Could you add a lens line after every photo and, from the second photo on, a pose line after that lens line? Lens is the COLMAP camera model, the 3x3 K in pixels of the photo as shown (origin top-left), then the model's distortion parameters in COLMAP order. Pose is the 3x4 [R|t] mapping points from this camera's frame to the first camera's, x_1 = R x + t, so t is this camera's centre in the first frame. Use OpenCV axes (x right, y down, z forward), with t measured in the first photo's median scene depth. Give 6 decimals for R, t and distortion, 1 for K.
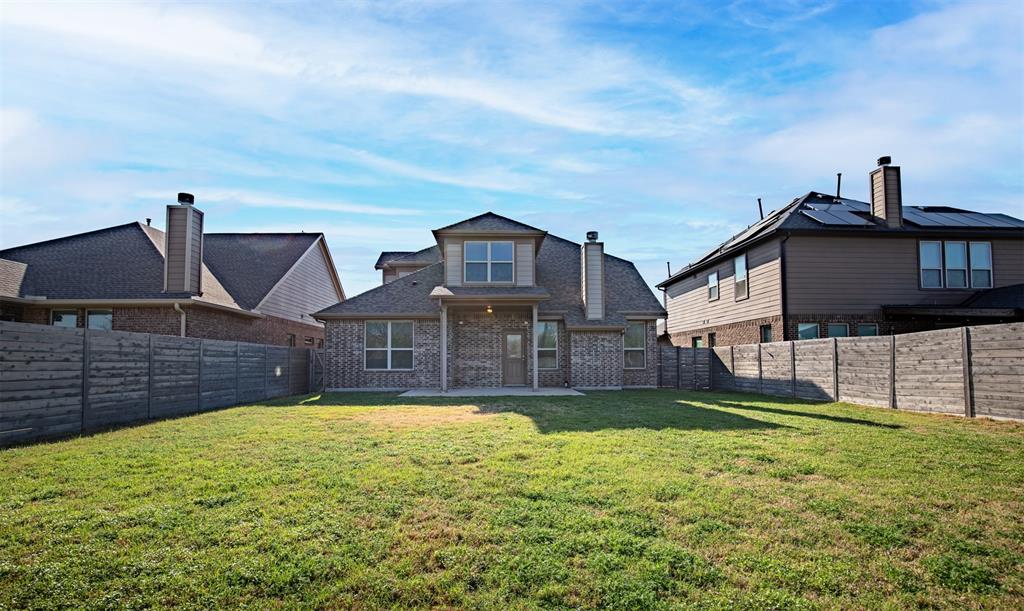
lens RADIAL K [[450.4, 0, 556.3], [0, 450.4, 338.4], [0, 0, 1]] dist [0.001136, 0.000381]
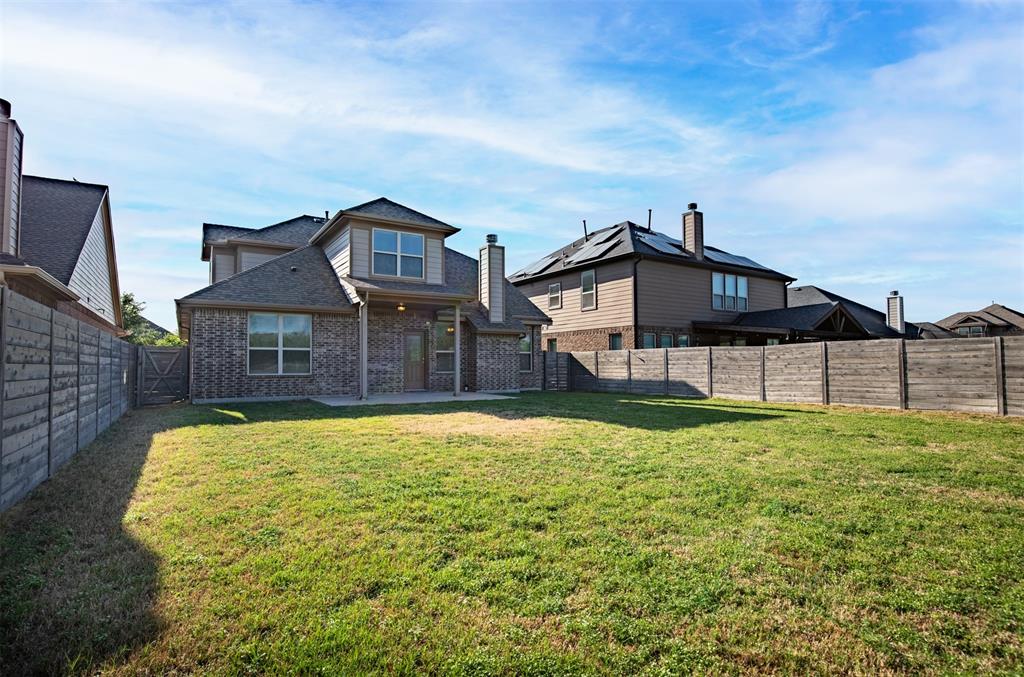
lens RADIAL K [[461.1, 0, 512.0], [0, 461.1, 344.0], [0, 0, 1]] dist [-0.002419, 0.001210]
pose [[0.900454, 0.023166, 0.434334, -0.338768], [-0.026228, 0.999655, 0.001058, 0.003283], [-0.434160, -0.012344, 0.900751, 0.066283]]
